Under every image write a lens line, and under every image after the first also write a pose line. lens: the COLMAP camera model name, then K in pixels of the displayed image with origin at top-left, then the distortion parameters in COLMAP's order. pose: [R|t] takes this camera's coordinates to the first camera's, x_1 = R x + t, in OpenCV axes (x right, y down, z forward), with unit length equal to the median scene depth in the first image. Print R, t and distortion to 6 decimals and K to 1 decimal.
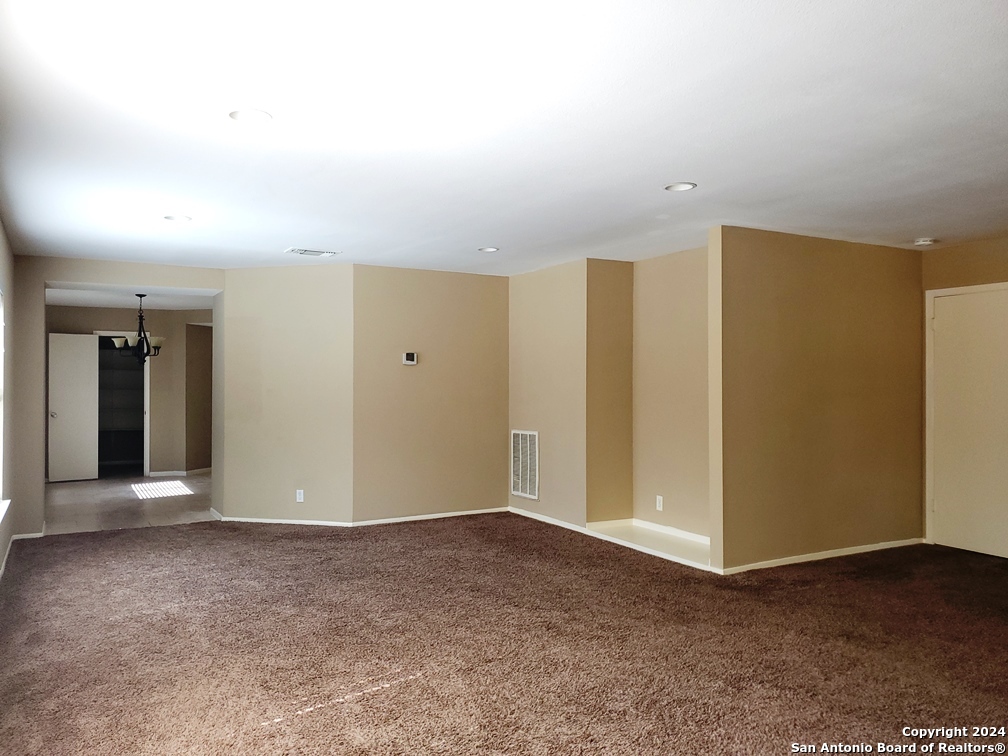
lens RADIAL K [[775.3, 0, 506.6], [0, 775.3, 370.6], [0, 0, 1]] dist [0.033384, -0.018949]
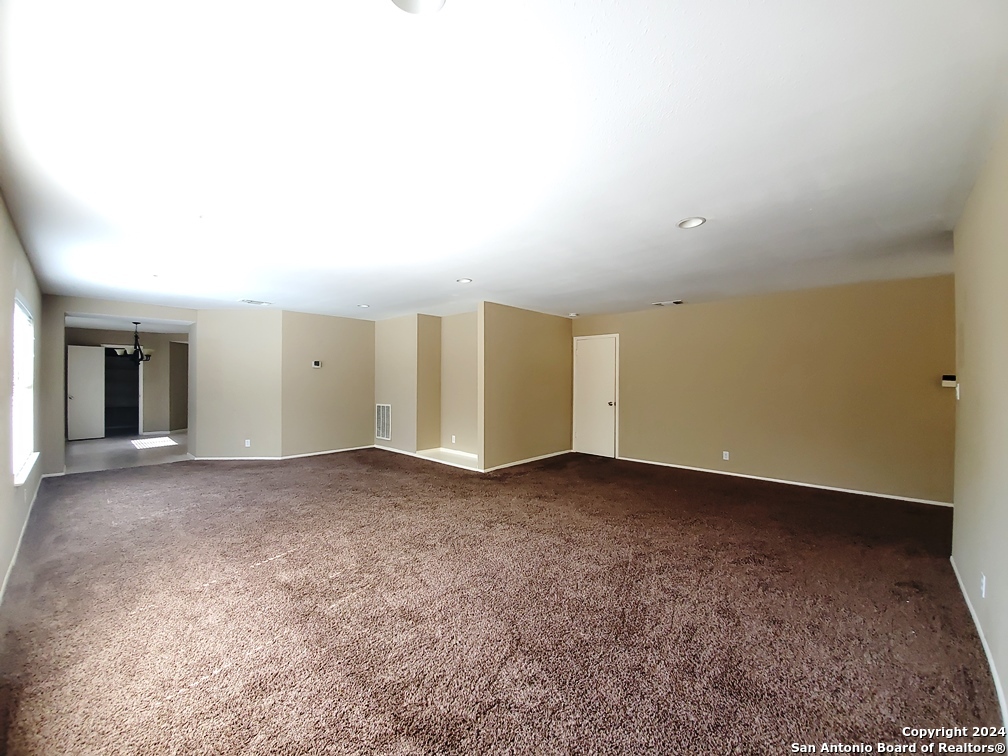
lens RADIAL K [[403.8, 0, 507.7], [0, 403.8, 370.6], [0, 0, 1]] dist [0.016273, 0.000135]
pose [[0.947071, 0.010463, 0.320855, -0.009277], [-0.009256, 0.999943, -0.005285, -0.000758], [-0.320892, 0.002035, 0.947114, -0.039238]]
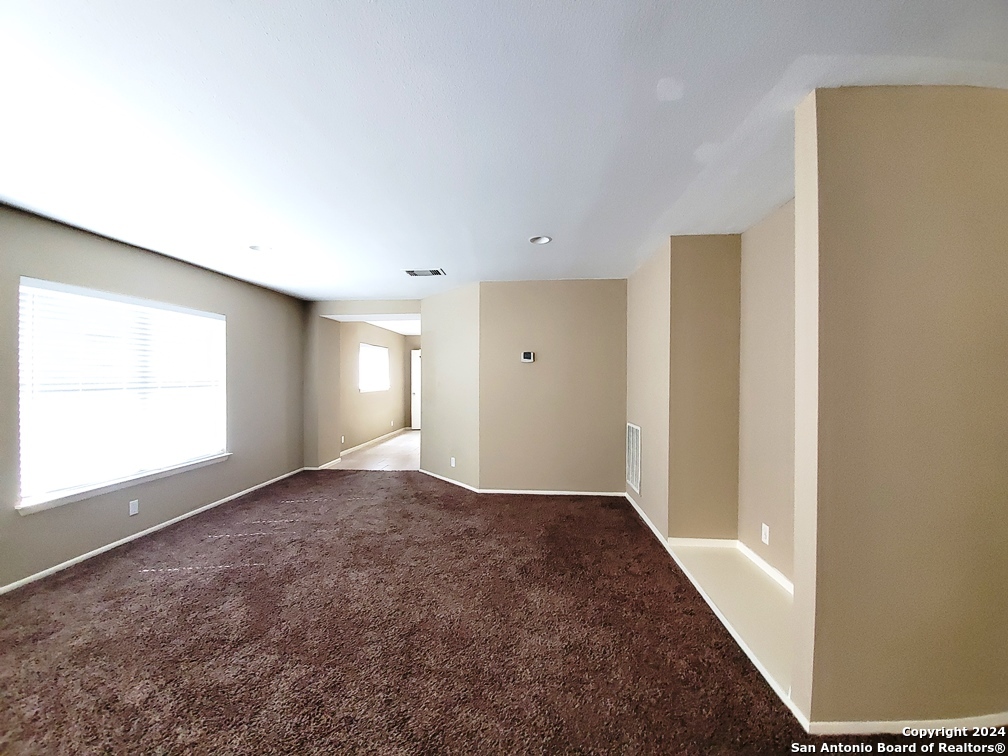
lens RADIAL K [[403.8, 0, 505.8], [0, 403.8, 378.4], [0, 0, 1]] dist [0.016273, 0.000135]
pose [[0.841497, 0.015314, -0.540044, 0.260600], [-0.005468, 0.999788, 0.019831, 0.006976], [0.540233, -0.013734, 0.841403, 0.676343]]
